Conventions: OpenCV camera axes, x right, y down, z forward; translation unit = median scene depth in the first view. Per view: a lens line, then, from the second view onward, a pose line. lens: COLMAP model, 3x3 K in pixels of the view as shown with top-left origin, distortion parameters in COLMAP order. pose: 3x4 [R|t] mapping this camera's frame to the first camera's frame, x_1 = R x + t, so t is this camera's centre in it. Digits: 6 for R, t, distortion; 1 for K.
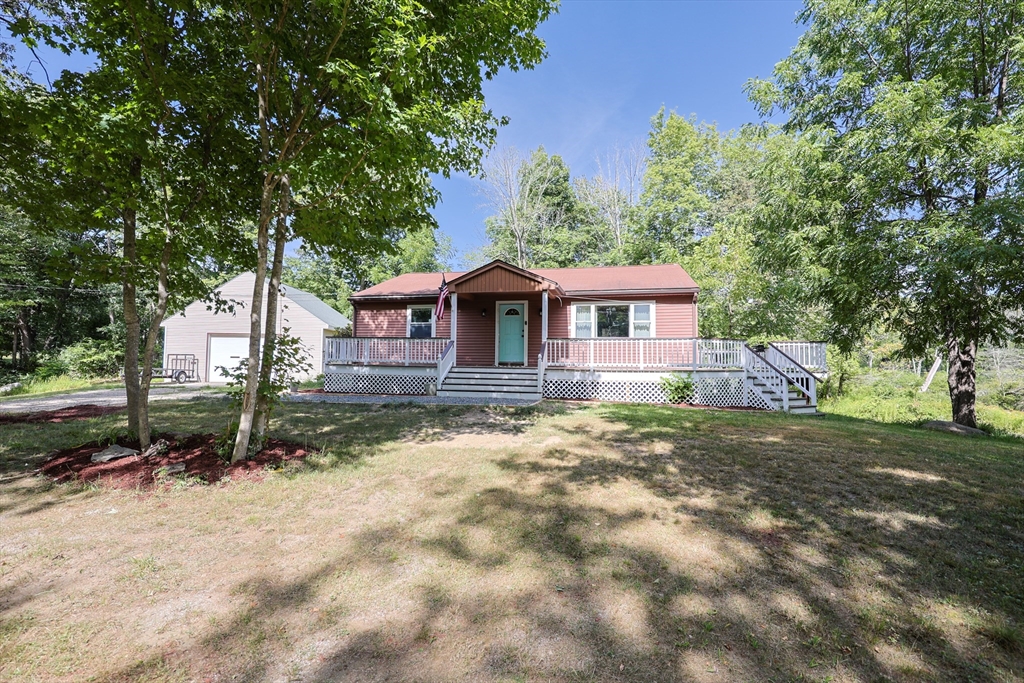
lens RADIAL K [[438.2, 0, 512.7], [0, 438.2, 337.3], [0, 0, 1]] dist [0.000474, -0.000132]
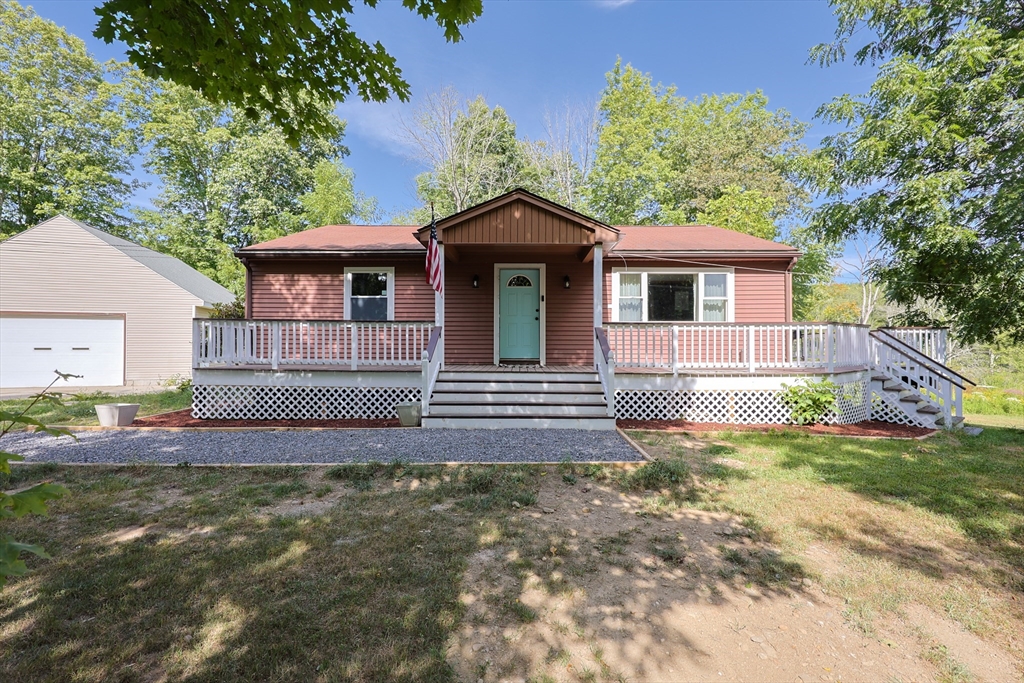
lens RADIAL K [[438.2, 0, 519.5], [0, 438.2, 342.5], [0, 0, 1]] dist [0.000474, -0.000132]
pose [[0.976470, -0.007809, 0.215513, -0.150278], [-0.003834, 0.998558, 0.053551, -0.002309], [-0.215620, -0.053117, 0.975032, 0.386952]]
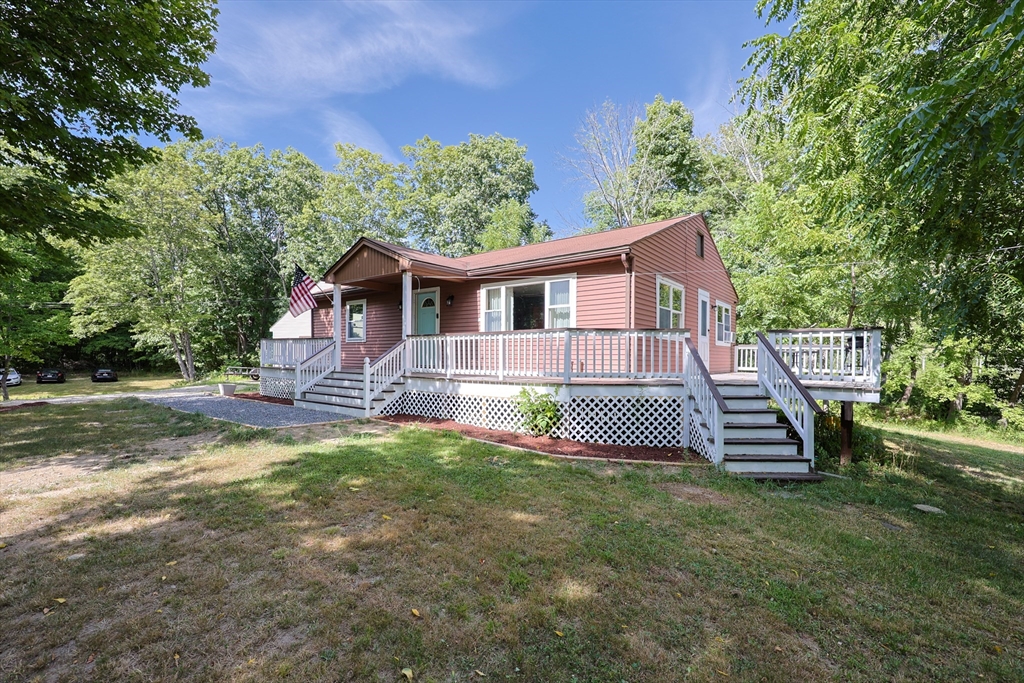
lens RADIAL K [[438.2, 0, 534.4], [0, 438.2, 358.1], [0, 0, 1]] dist [0.000474, -0.000132]
pose [[0.921555, -0.006313, -0.388197, 0.512512], [0.031489, 0.997789, 0.058525, 0.003314], [0.386970, -0.066158, 0.919716, 0.355889]]
